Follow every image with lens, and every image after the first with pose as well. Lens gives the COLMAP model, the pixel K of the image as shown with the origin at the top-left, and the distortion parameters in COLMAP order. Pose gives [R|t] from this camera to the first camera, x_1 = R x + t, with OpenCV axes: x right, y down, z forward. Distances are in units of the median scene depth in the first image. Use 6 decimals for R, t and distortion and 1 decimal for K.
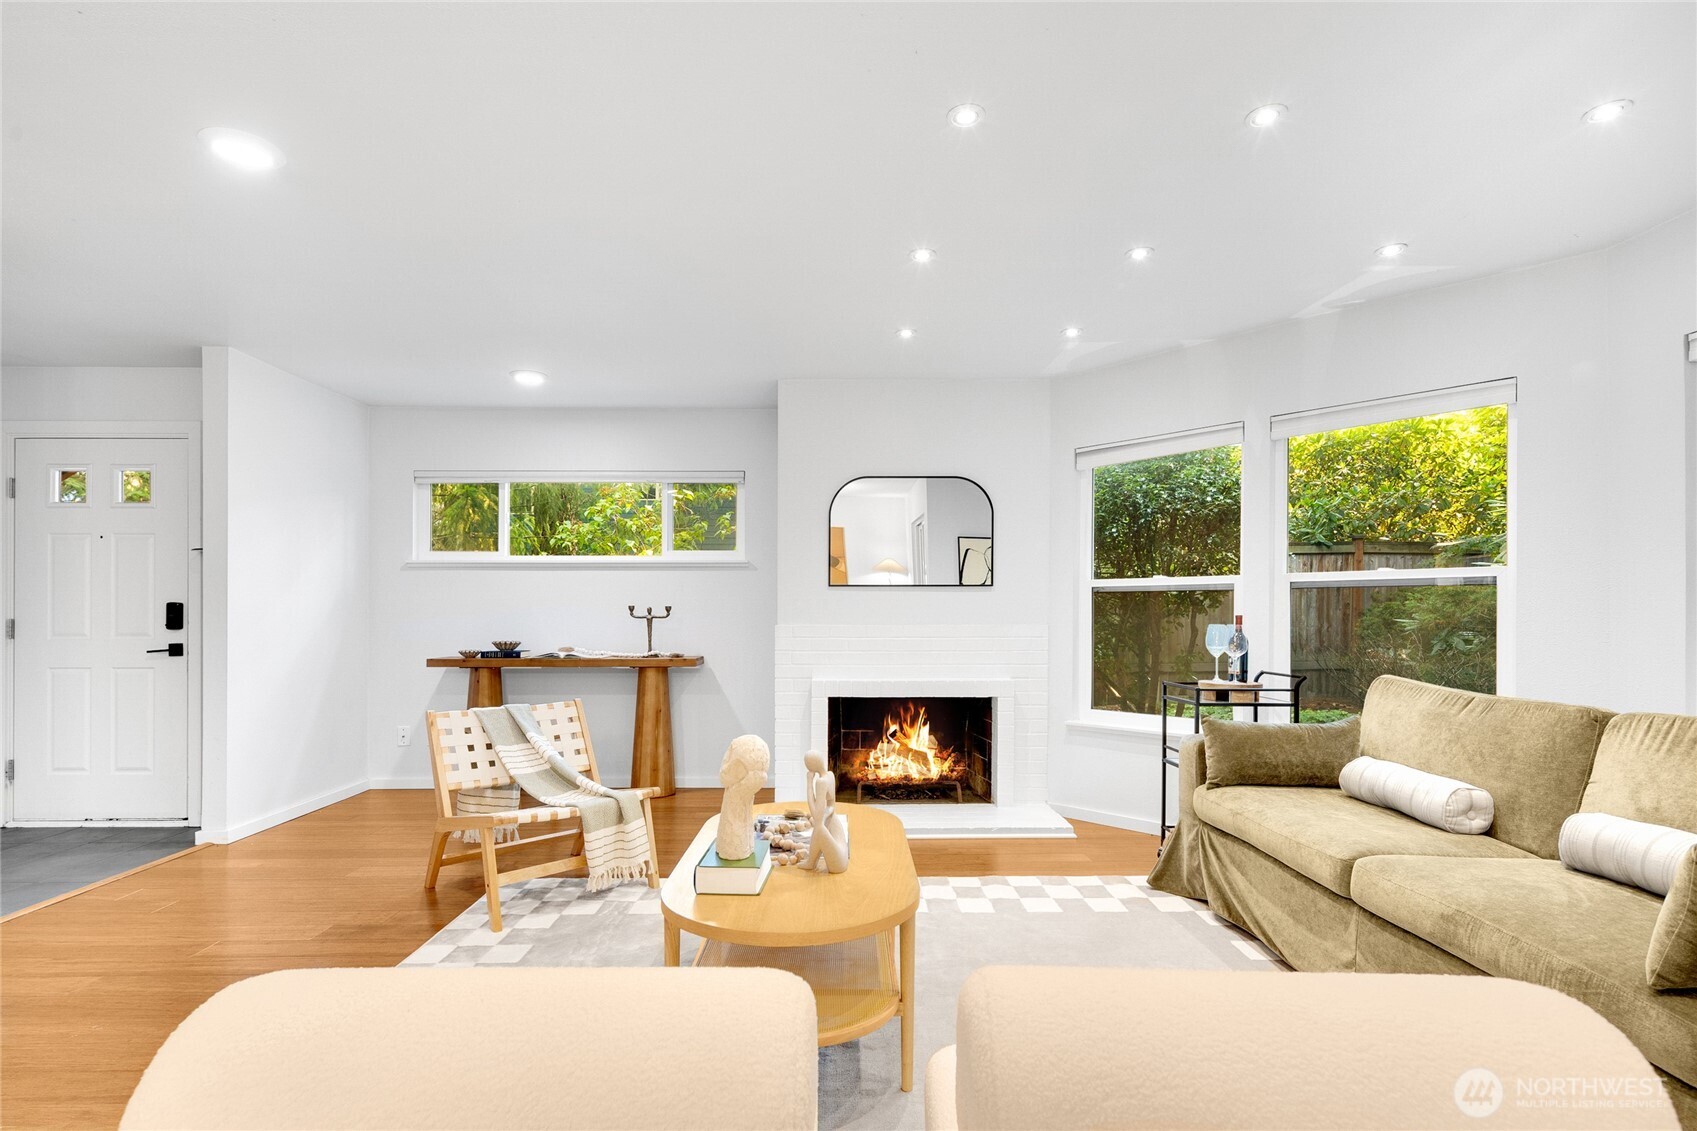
lens RADIAL K [[826.8, 0, 844.4], [0, 826.8, 610.9], [0, 0, 1]] dist [0.010491, -0.005030]
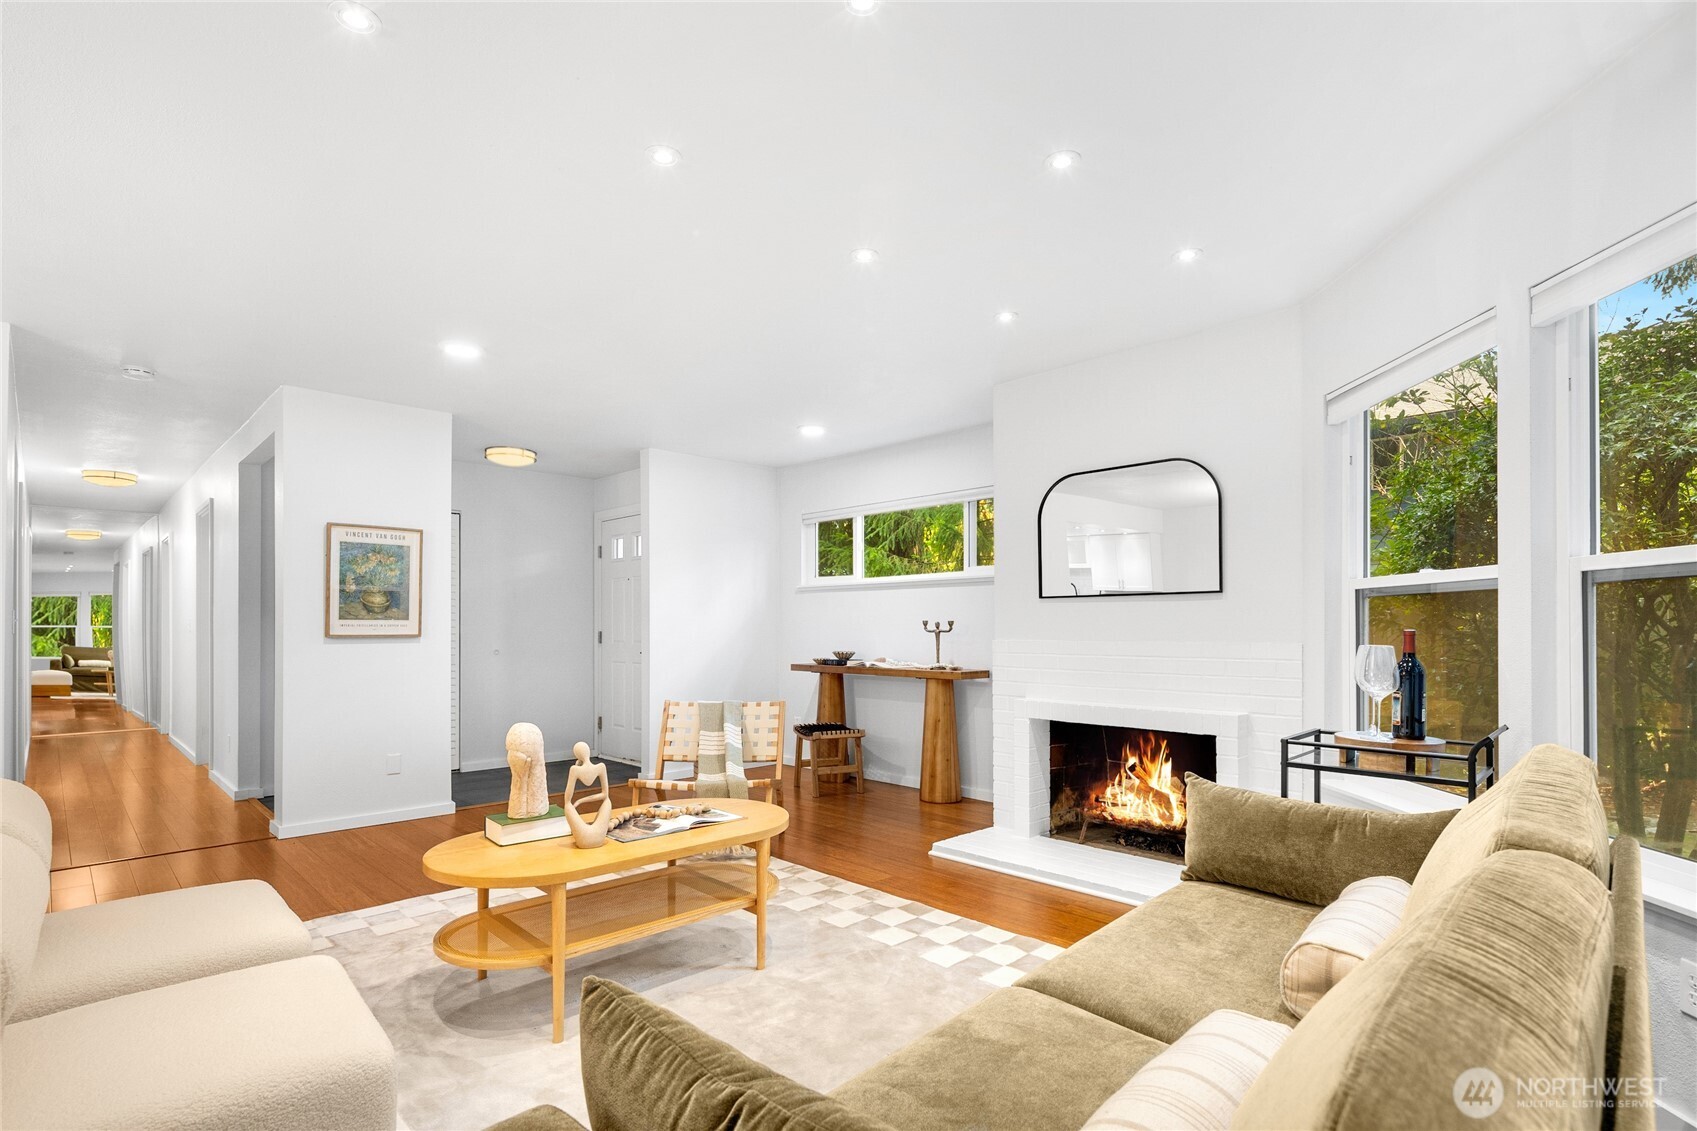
lens RADIAL K [[826.8, 0, 828.7], [0, 826.8, 621.4], [0, 0, 1]] dist [0.010491, -0.005030]
pose [[0.678319, -0.006654, -0.734738, 0.477729], [0.005739, 0.999976, -0.003758, -0.001483], [0.734745, -0.001667, 0.678341, 0.193633]]
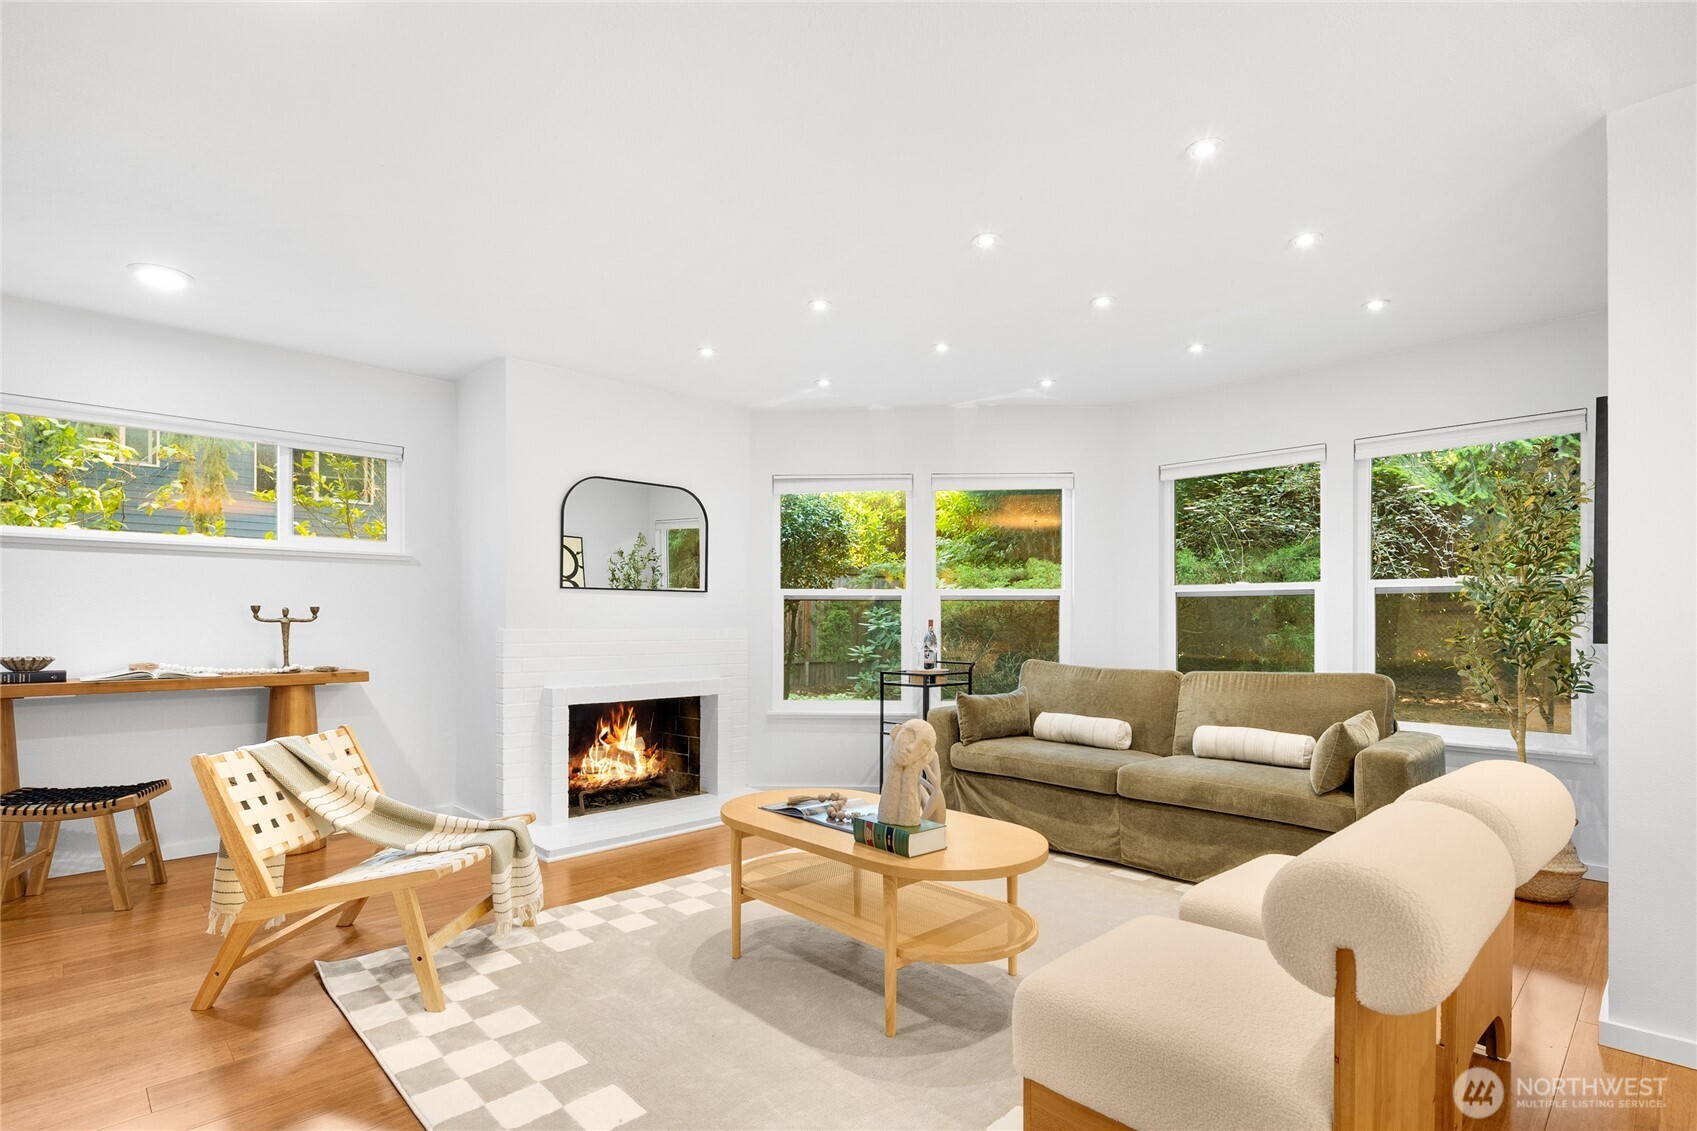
lens RADIAL K [[826.8, 0, 829.7], [0, 826.8, 612.8], [0, 0, 1]] dist [0.010491, -0.005030]
pose [[0.732035, 0.005847, 0.681242, -0.419144], [-0.005700, 0.999981, -0.002457, -0.000349], [-0.681244, -0.002085, 0.732054, 0.091496]]
